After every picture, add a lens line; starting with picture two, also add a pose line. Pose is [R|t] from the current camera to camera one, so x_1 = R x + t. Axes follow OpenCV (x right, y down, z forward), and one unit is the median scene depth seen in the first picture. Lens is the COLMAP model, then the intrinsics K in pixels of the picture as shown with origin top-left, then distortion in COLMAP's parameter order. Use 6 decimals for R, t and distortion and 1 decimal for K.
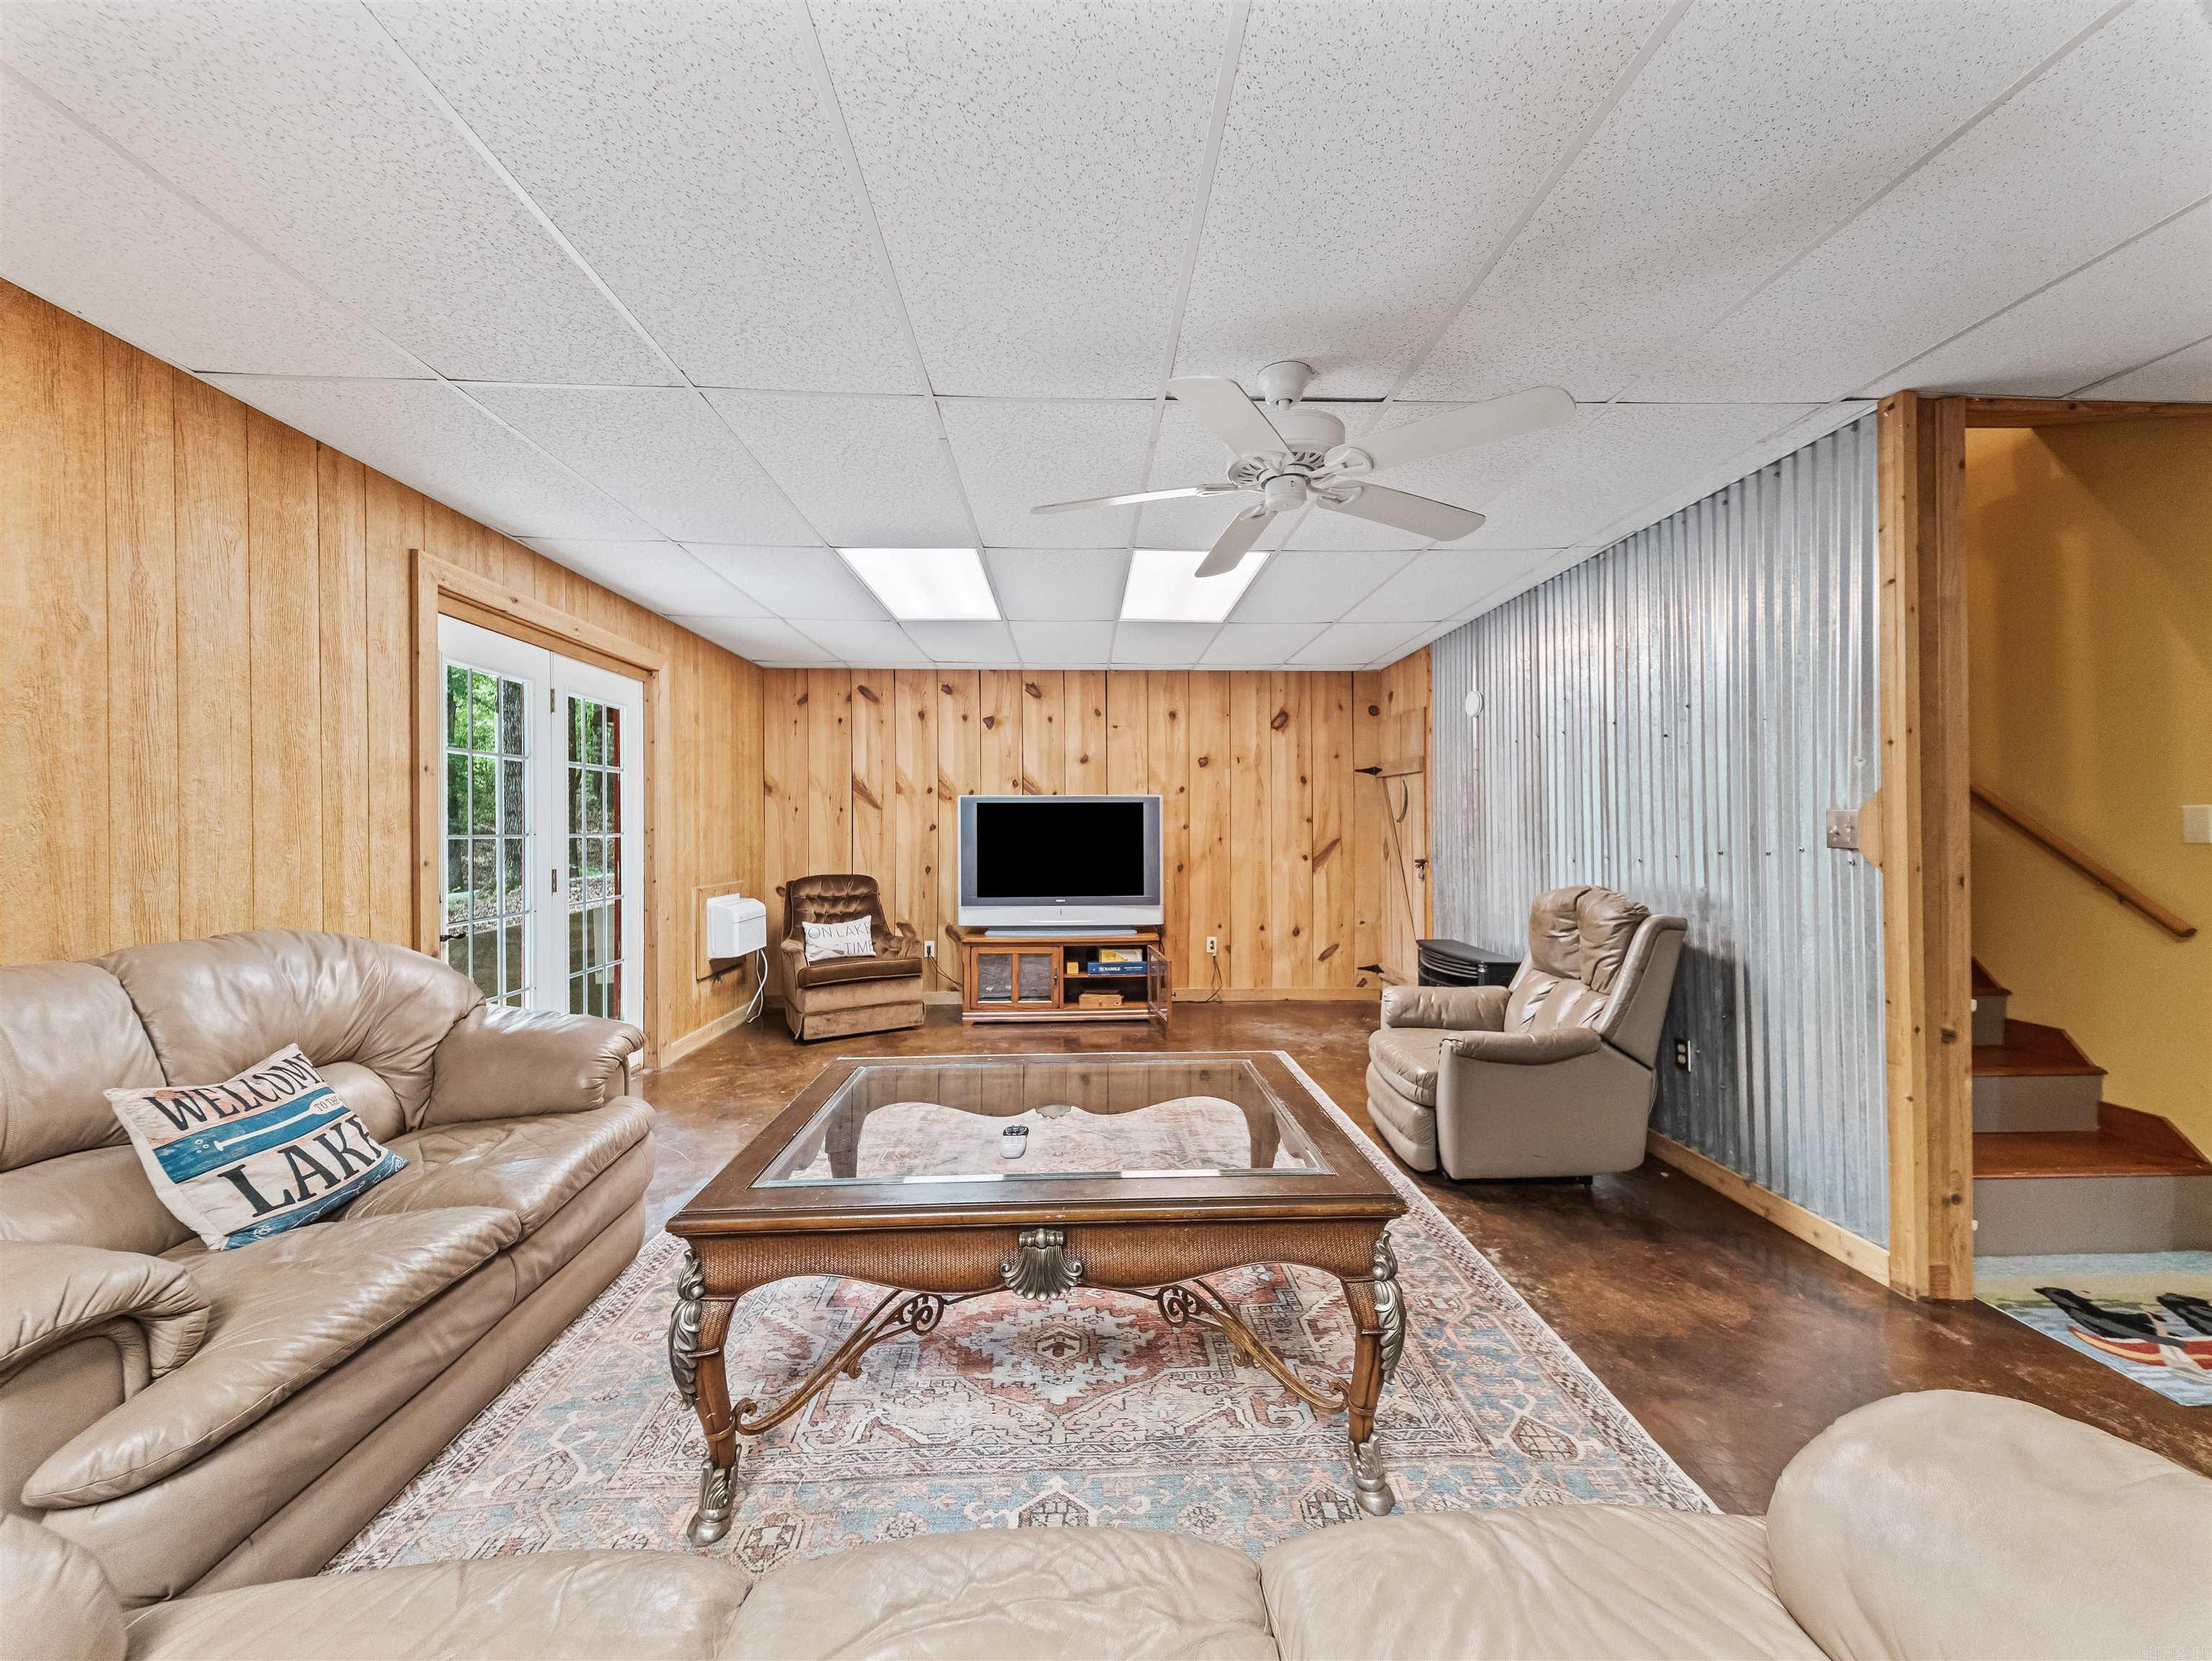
lens RADIAL K [[841.7, 0, 1101.2], [0, 841.7, 834.8], [0, 0, 1]] dist [0.012673, -0.007219]
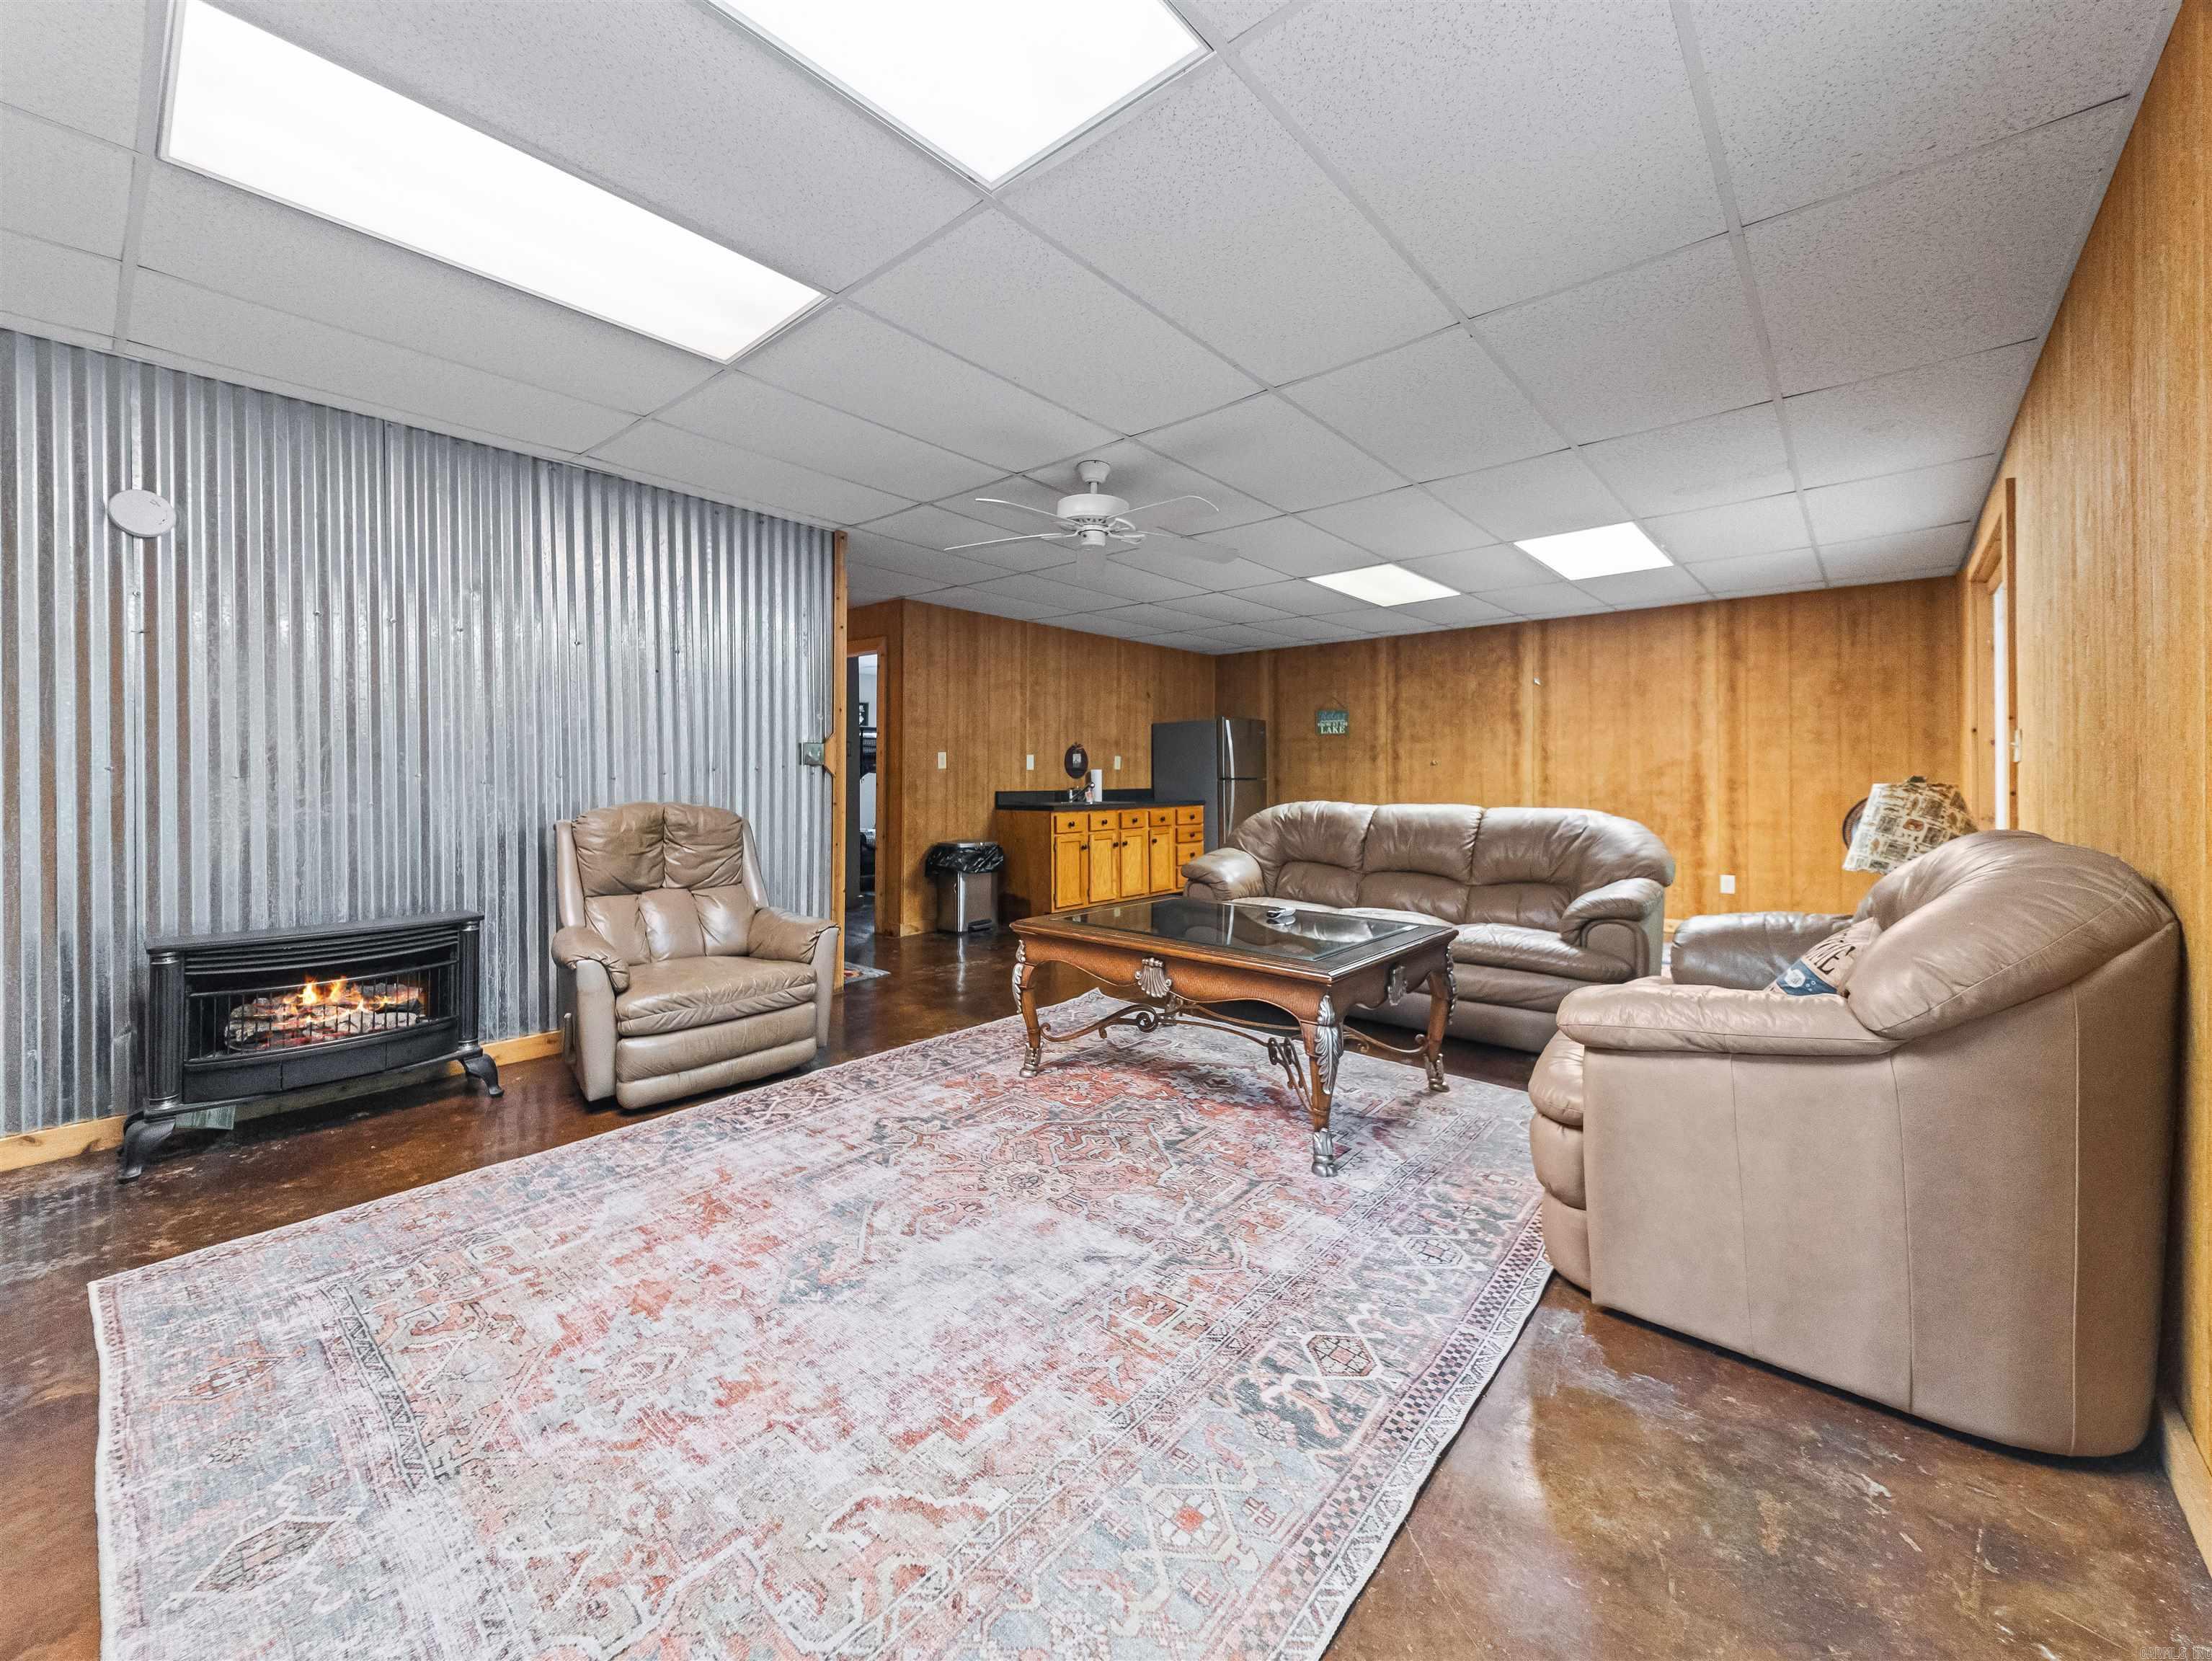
lens RADIAL K [[841.7, 0, 1101.2], [0, 841.7, 834.8], [0, 0, 1]] dist [0.012673, -0.007219]
pose [[-0.722122, -0.043817, 0.690377, -0.916779], [-0.001221, 0.998071, 0.062069, 0.061989], [-0.691765, 0.043978, -0.720783, 2.198566]]
